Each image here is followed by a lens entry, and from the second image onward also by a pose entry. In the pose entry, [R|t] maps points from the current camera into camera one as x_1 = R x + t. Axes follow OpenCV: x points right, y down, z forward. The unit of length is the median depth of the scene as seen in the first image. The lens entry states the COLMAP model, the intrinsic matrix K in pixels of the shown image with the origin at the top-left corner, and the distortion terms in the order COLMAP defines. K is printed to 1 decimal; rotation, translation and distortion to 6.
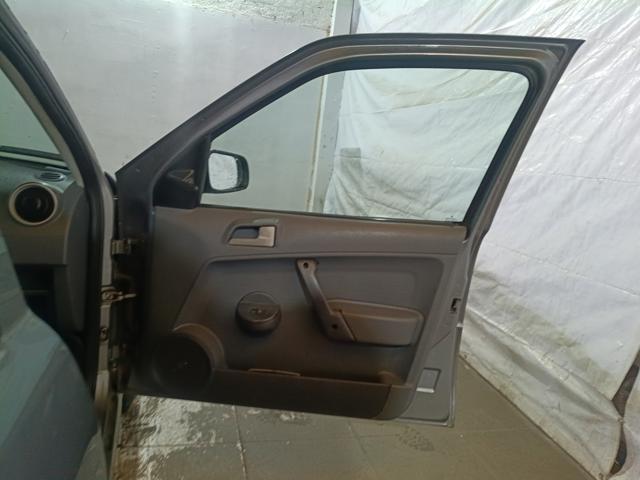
lens RADIAL K [[487.4, 0, 321.8], [0, 487.4, 229.9], [0, 0, 1]] dist [0.005887, -0.000893]
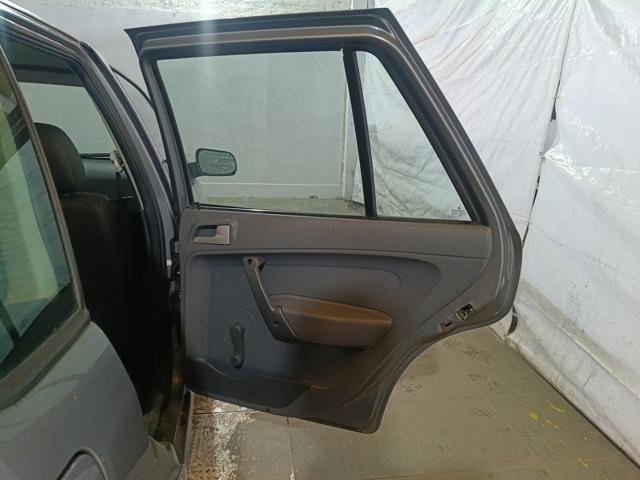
lens RADIAL K [[490.8, 0, 319.4], [0, 490.8, 224.1], [0, 0, 1]] dist [-0.005869, -0.002968]
pose [[0.990585, -0.059525, -0.123278, 0.090928], [0.064424, 0.997268, 0.036141, 0.025406], [0.120790, -0.043742, 0.991714, -0.250826]]
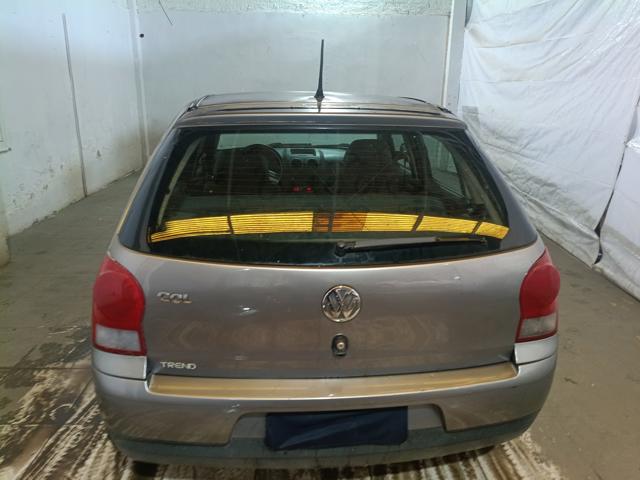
lens RADIAL K [[490.8, 0, 319.4], [0, 490.8, 224.1], [0, 0, 1]] dist [-0.005869, -0.002968]
pose [[0.970231, -0.039816, -0.238885, -0.050060], [0.064880, 0.993070, 0.097991, 0.002265], [0.233328, -0.110573, 0.966091, -0.651112]]
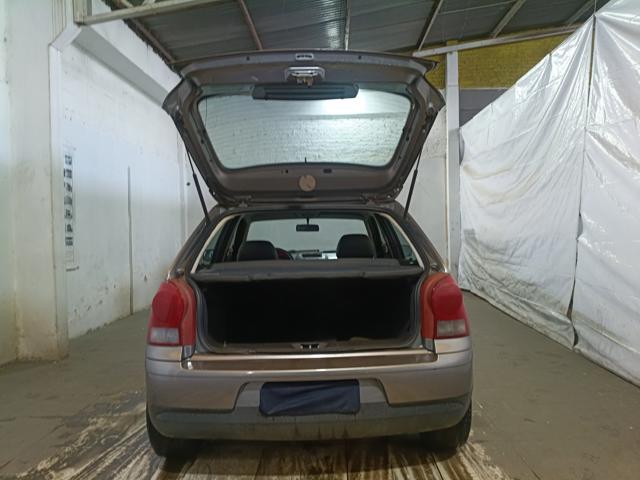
lens RADIAL K [[486.2, 0, 319.8], [0, 486.2, 215.8], [0, 0, 1]] dist [0.003096, -0.002146]
pose [[0.950252, -0.146685, -0.274780, 0.051976], [0.088257, 0.972816, -0.214103, 0.113063], [0.298716, 0.179200, 0.937366, -0.831149]]
